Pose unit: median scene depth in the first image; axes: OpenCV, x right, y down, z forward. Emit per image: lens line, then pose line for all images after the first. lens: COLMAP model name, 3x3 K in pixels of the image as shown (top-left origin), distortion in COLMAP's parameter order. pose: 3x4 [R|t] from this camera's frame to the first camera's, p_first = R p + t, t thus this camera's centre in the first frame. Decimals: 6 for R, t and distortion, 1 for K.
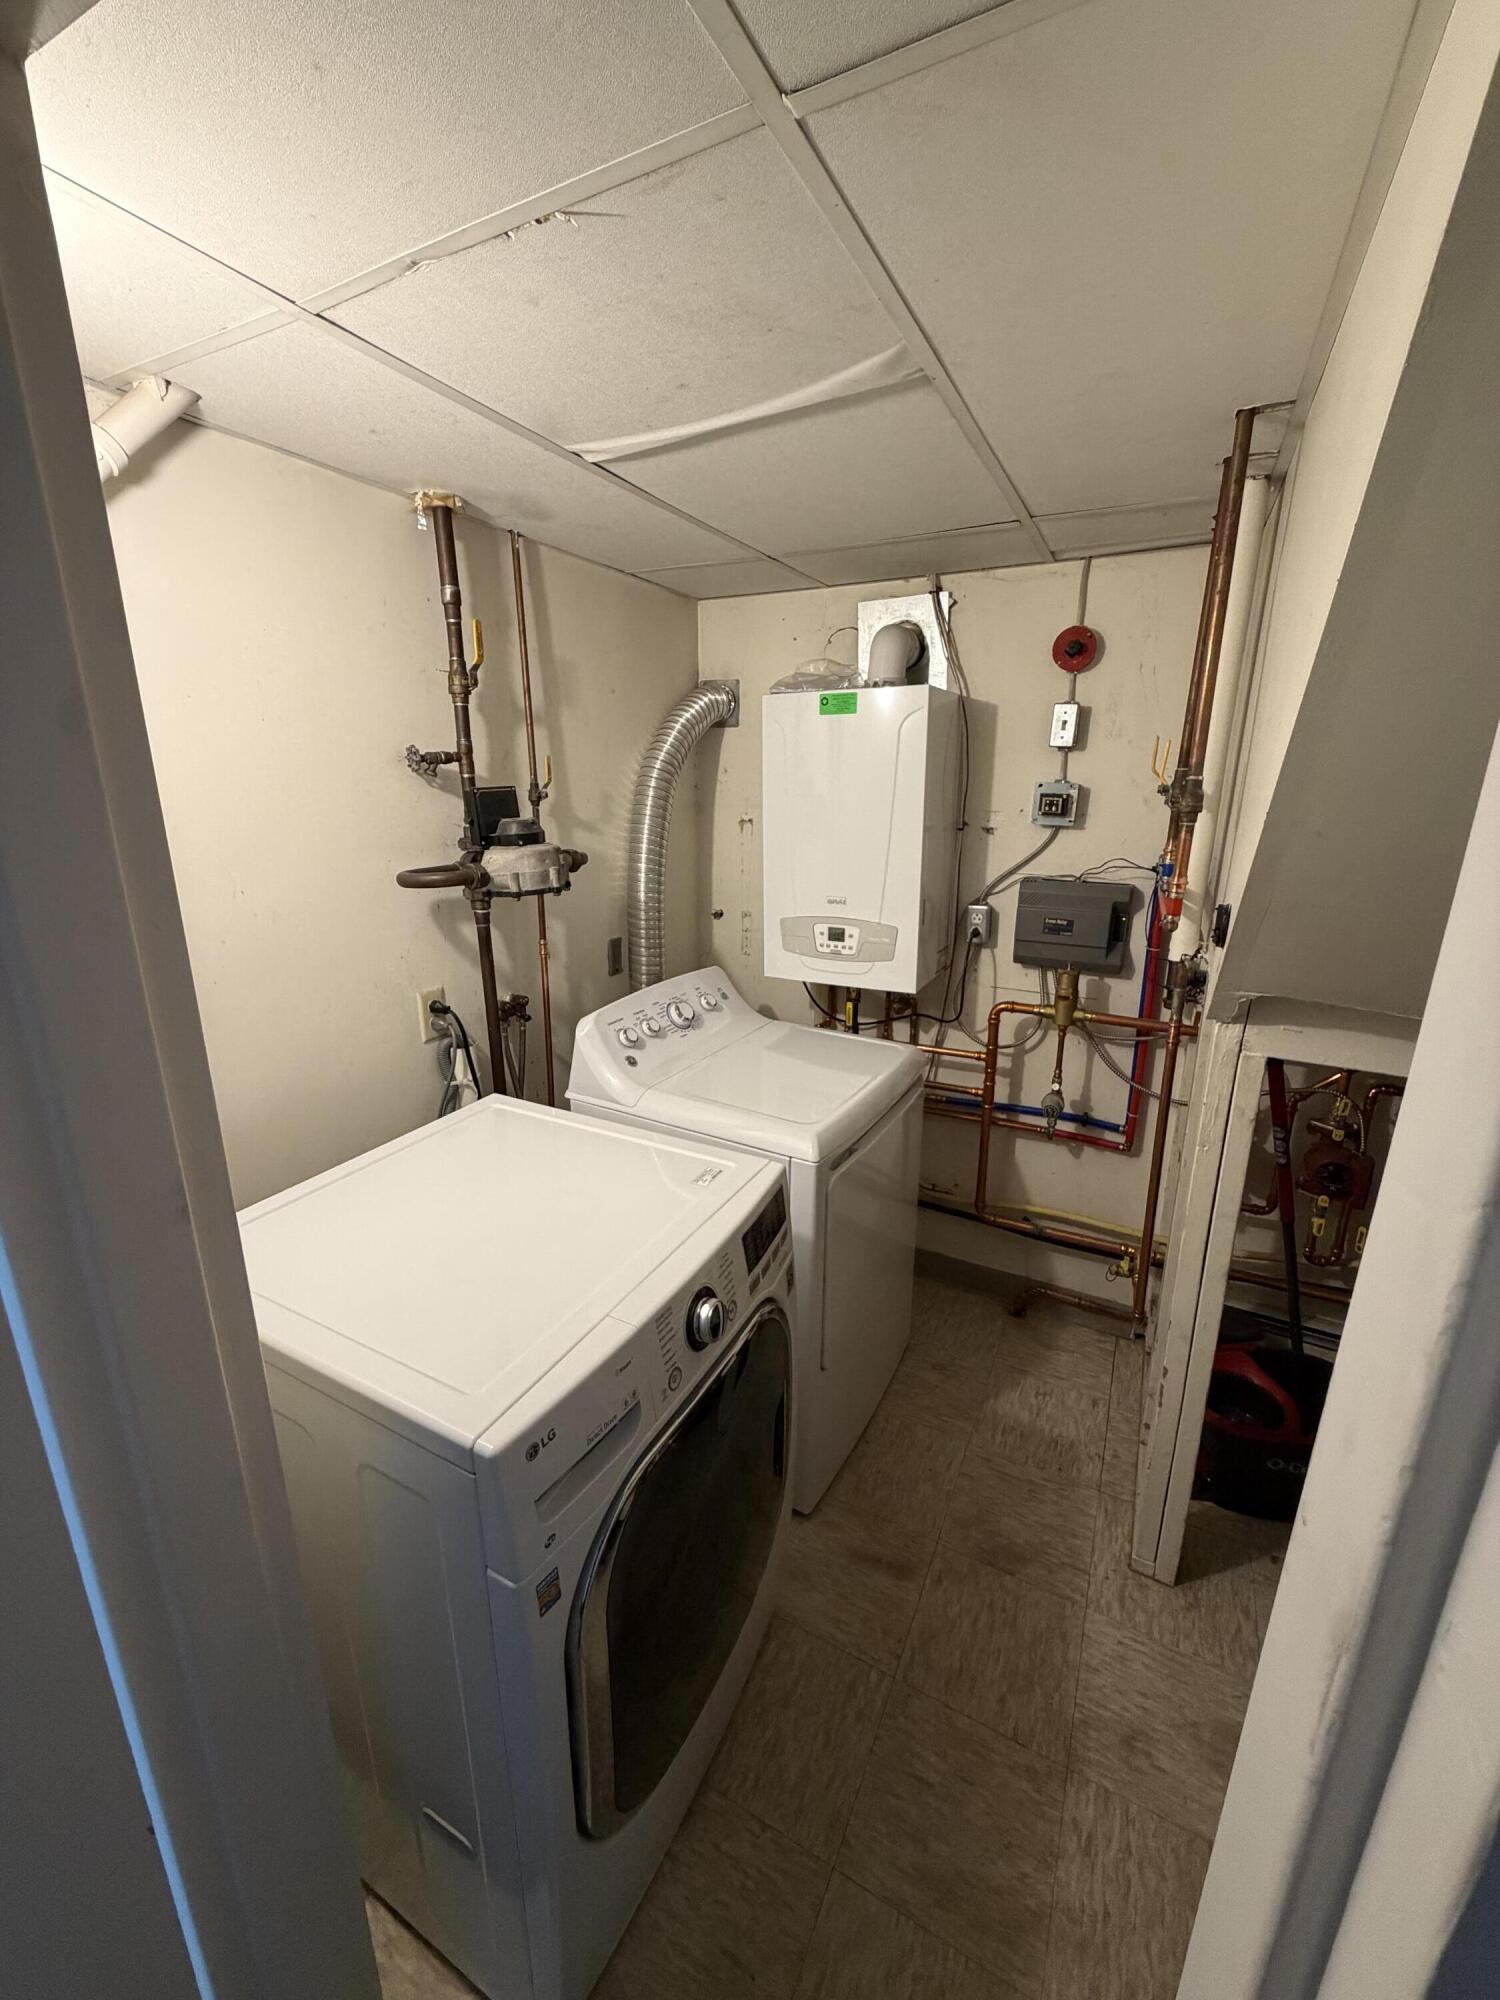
lens RADIAL K [[799.5, 0, 747.4], [0, 799.5, 998.4], [0, 0, 1]] dist [-0.000127, -0.000371]
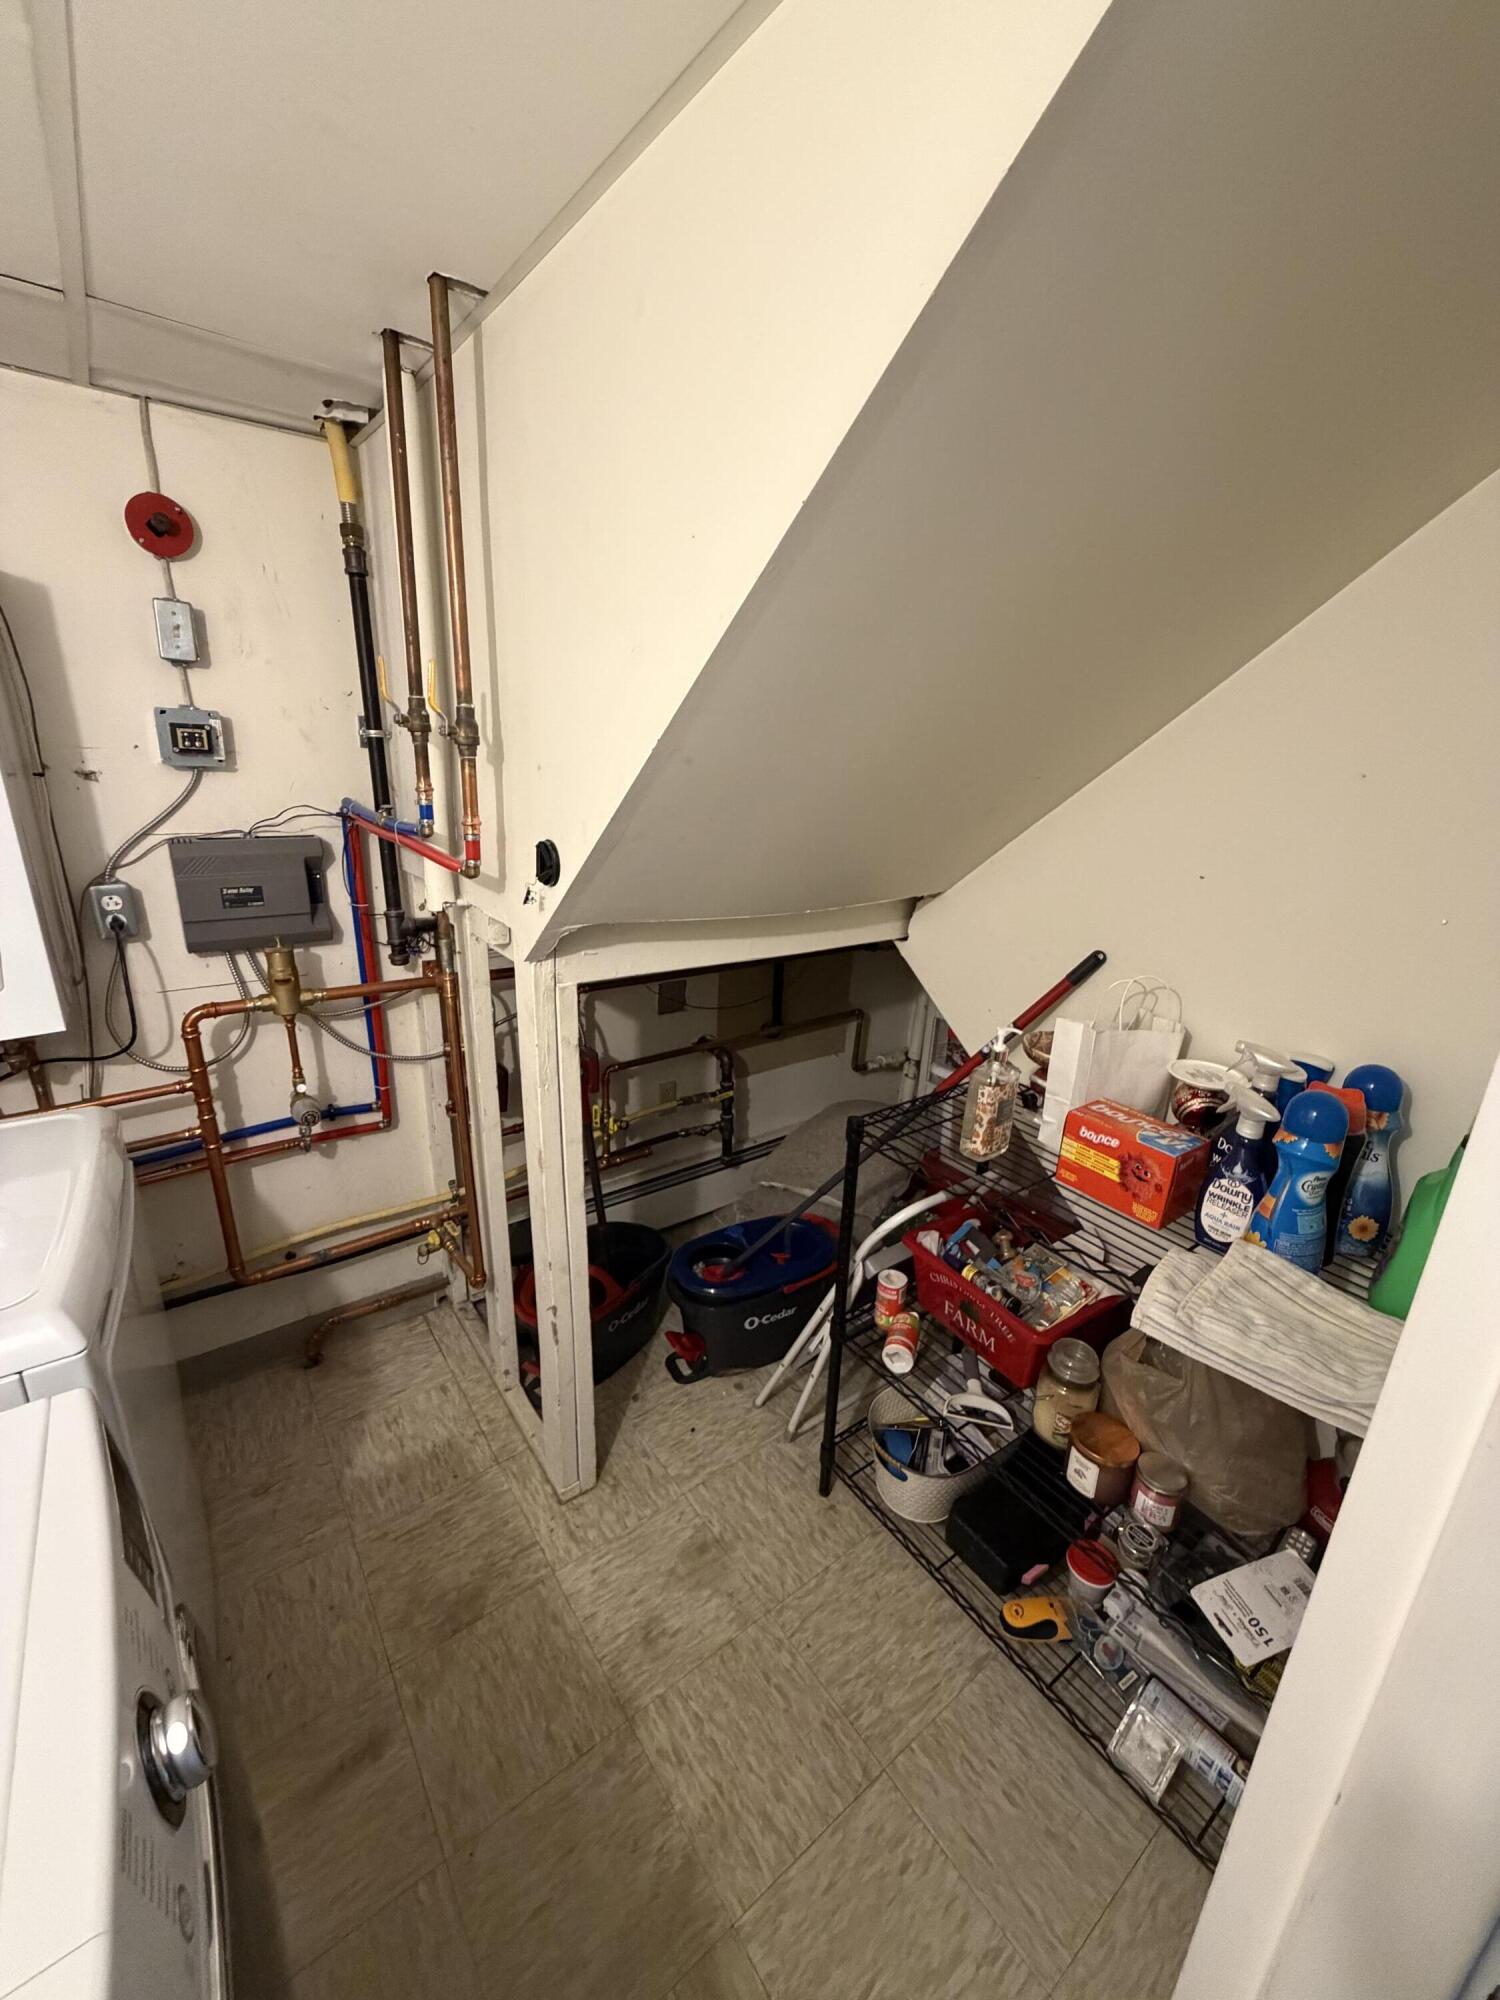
lens RADIAL K [[799.5, 0, 749.0], [0, 799.5, 998.6], [0, 0, 1]] dist [-0.000127, -0.000371]
pose [[0.430287, -0.261104, 0.864105, -0.101869], [0.207417, 0.960239, 0.186868, -0.035663], [-0.878539, 0.098824, 0.467336, 0.194315]]
